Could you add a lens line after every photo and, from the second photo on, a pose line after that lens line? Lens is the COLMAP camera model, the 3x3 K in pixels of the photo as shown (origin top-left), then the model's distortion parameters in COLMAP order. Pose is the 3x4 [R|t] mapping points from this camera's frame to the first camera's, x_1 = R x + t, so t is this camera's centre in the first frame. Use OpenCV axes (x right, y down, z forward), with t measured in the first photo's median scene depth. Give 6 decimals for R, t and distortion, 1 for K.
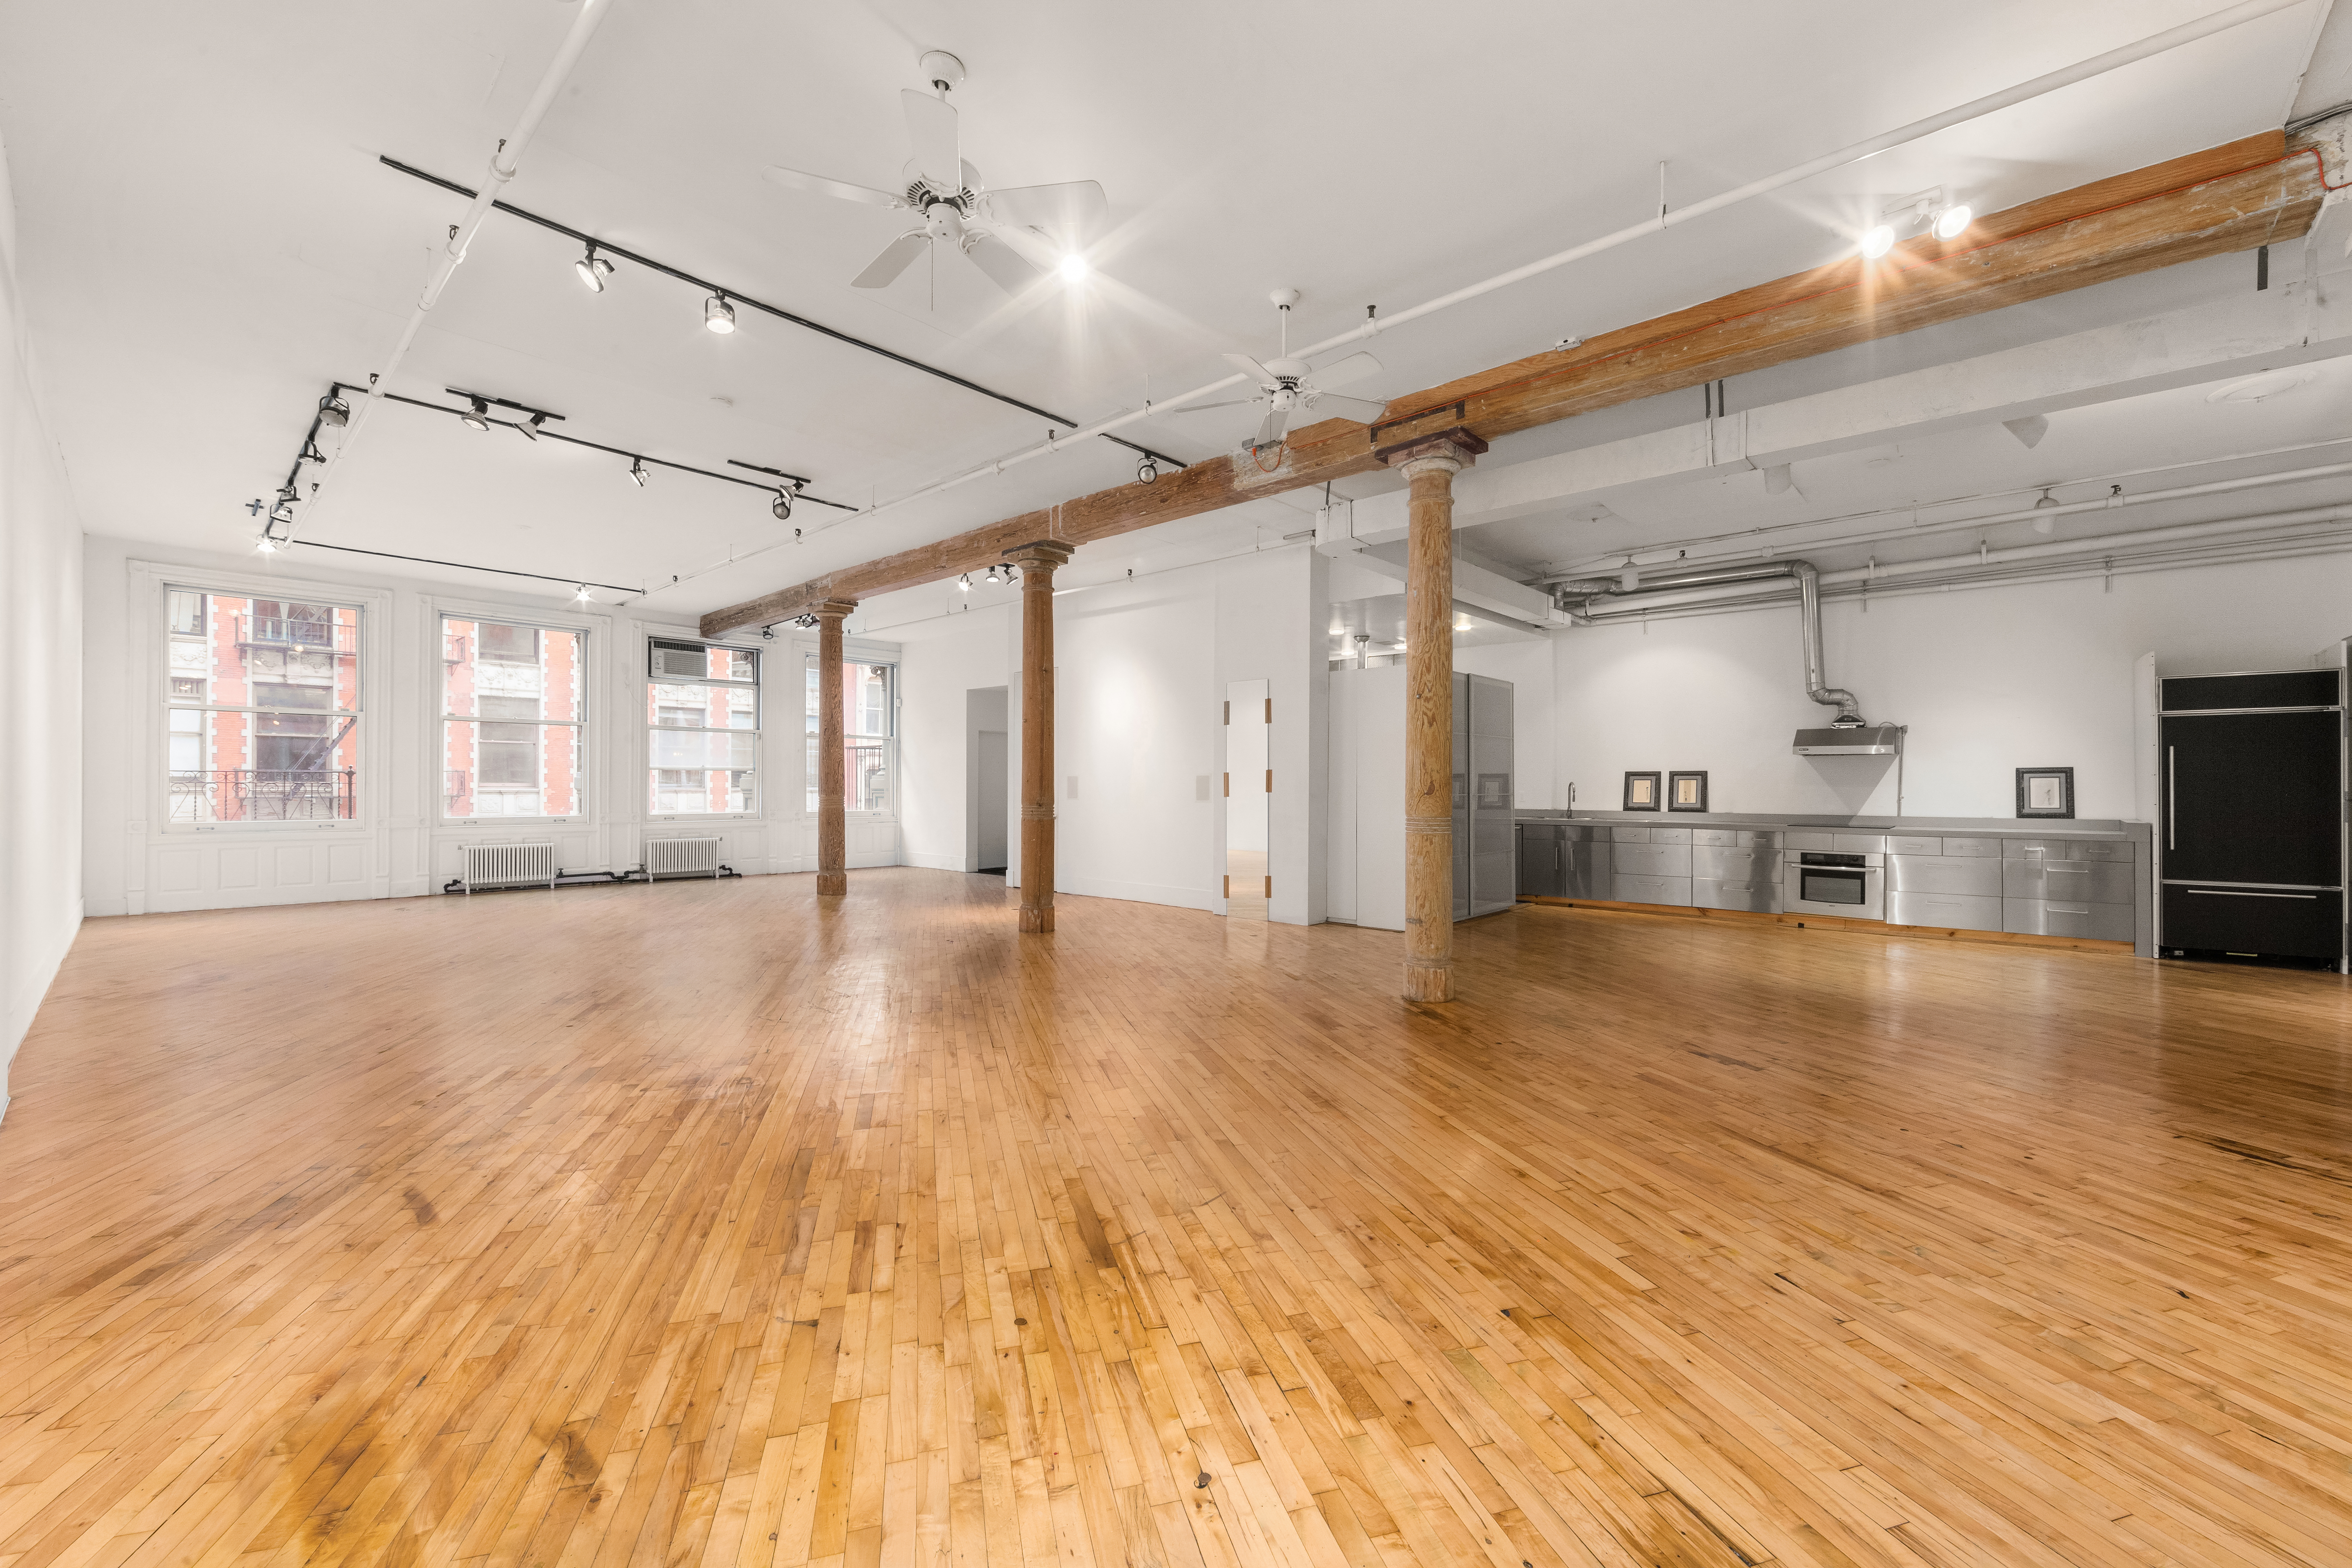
lens RADIAL K [[921.9, 0, 1180.6], [0, 921.9, 777.8], [0, 0, 1]] dist [0.002793, -0.000031]
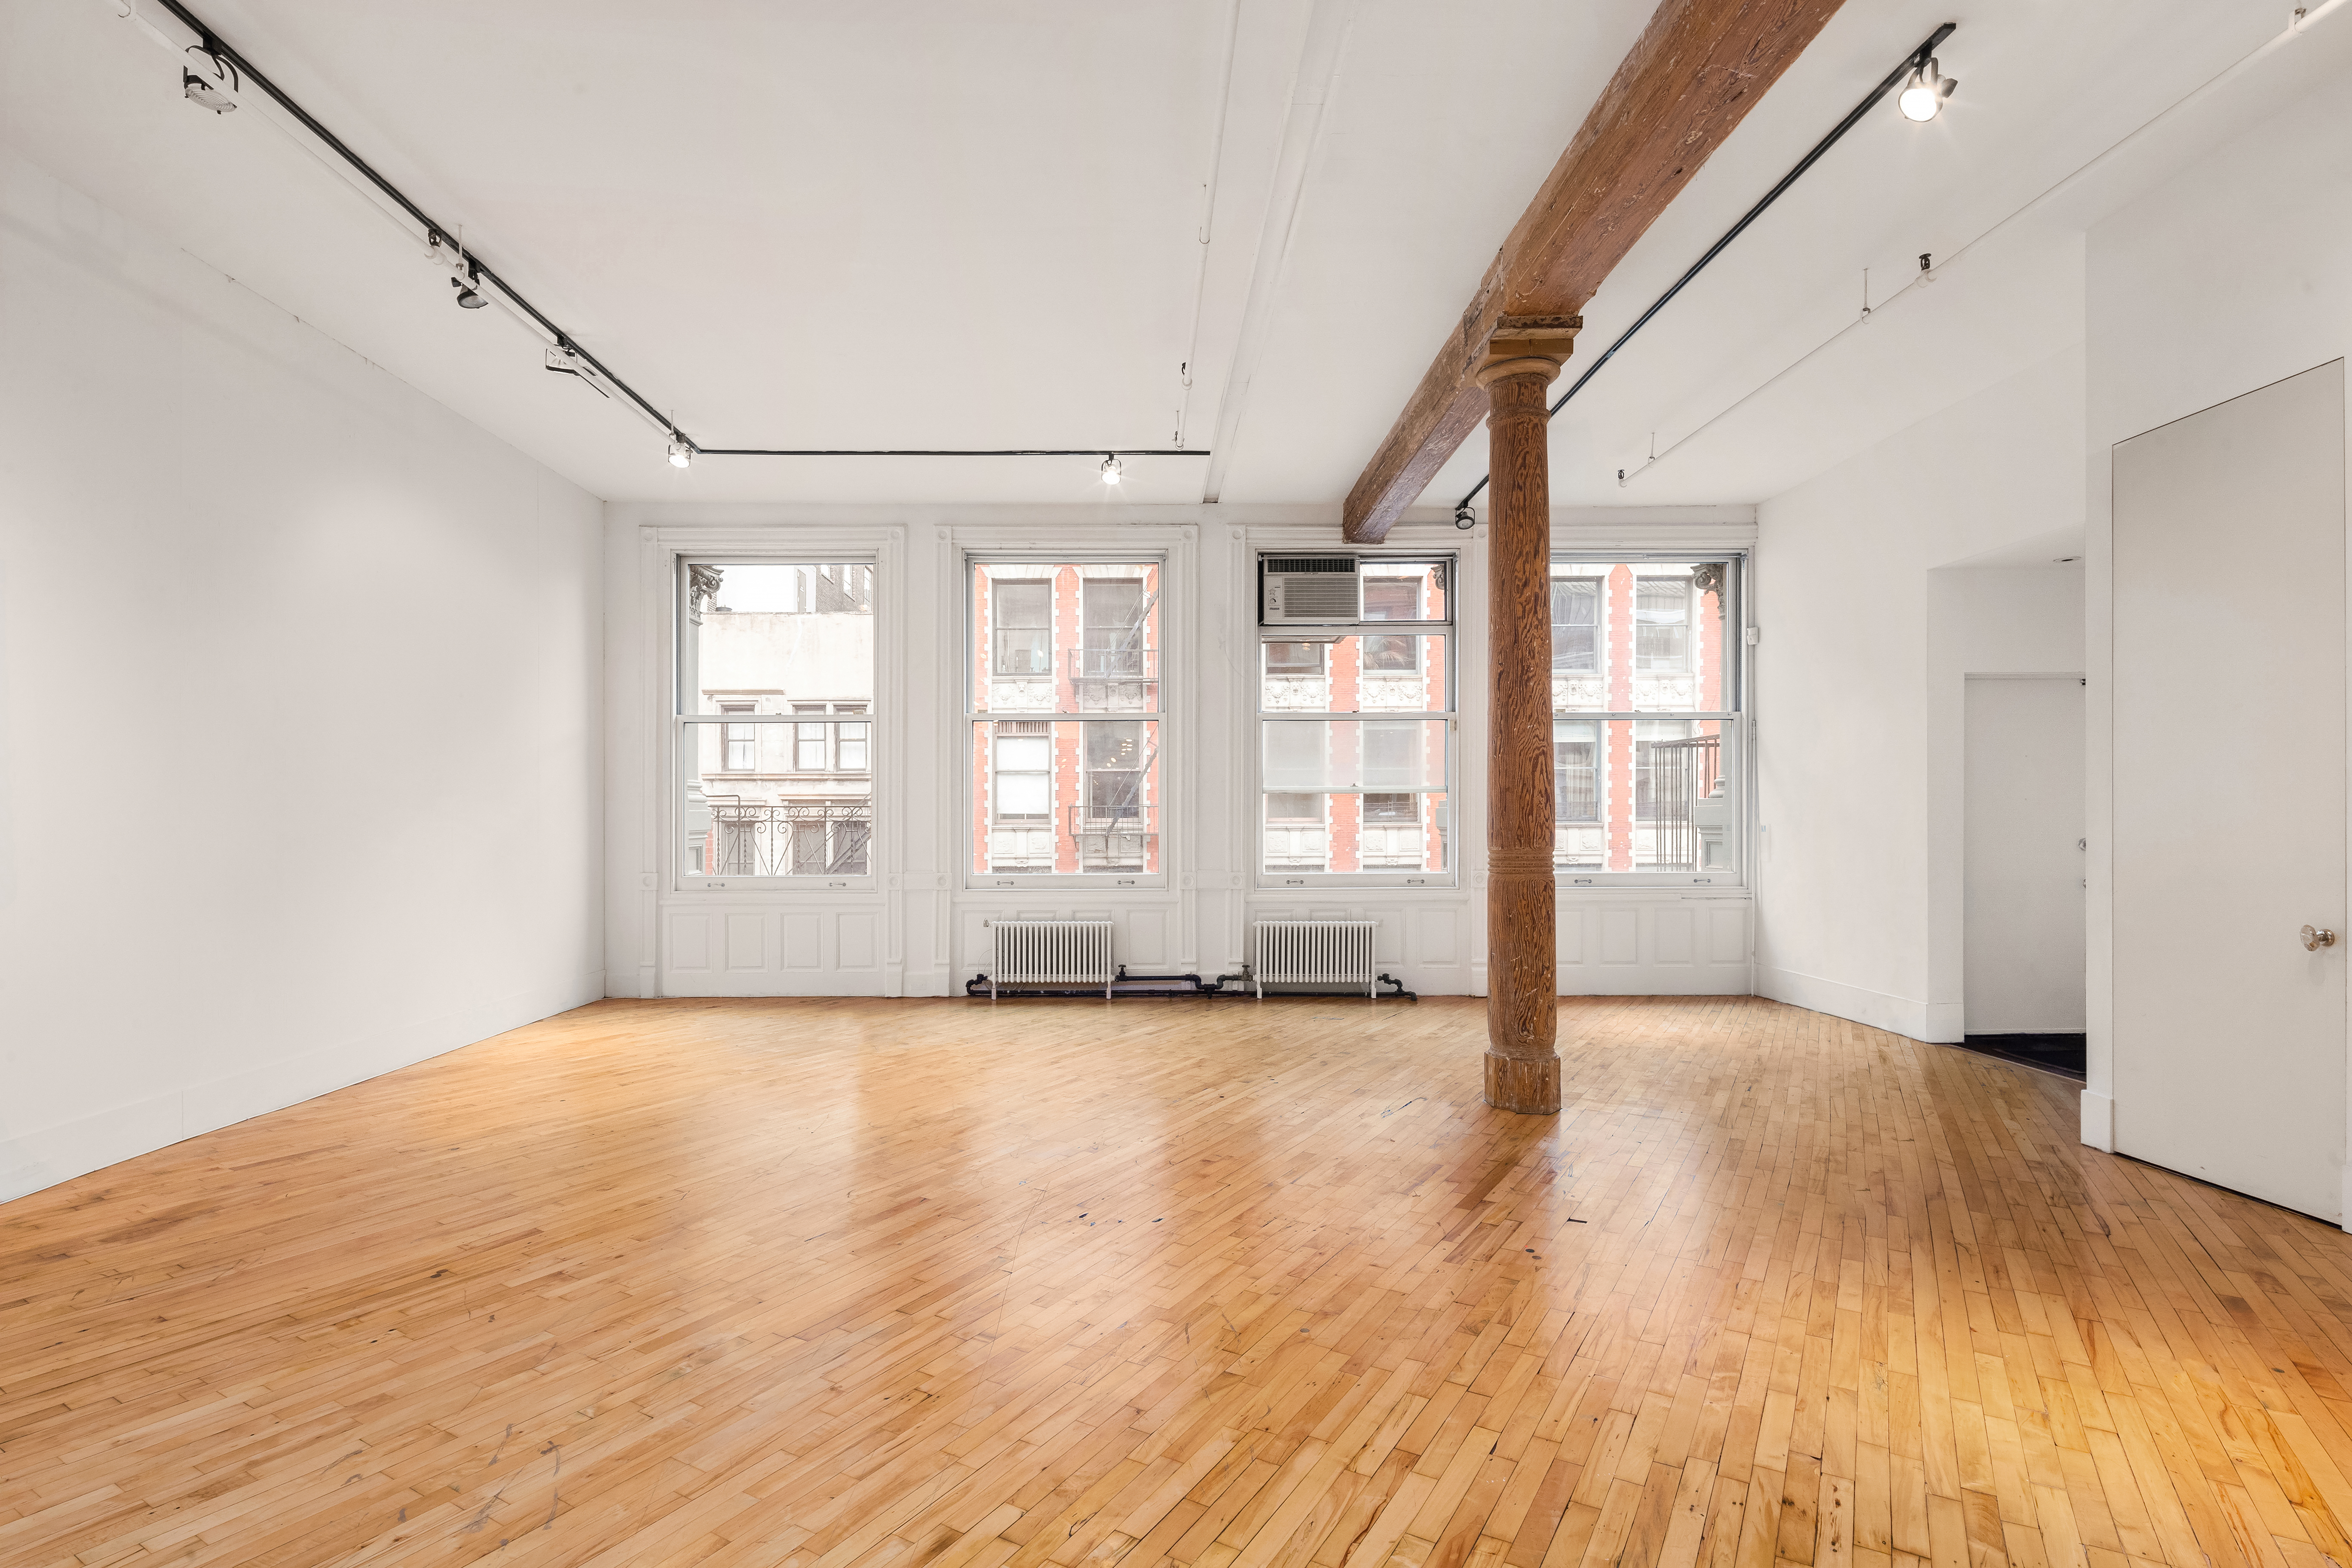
lens RADIAL K [[1161.6, 0, 1171.7], [0, 1161.6, 815.1], [0, 0, 1]] dist [0.006145, 0.000117]
pose [[0.693741, -0.008952, -0.720169, -0.108787], [0.013301, 0.999911, 0.000384, 0.003008], [0.720102, -0.009845, 0.693799, 0.463639]]
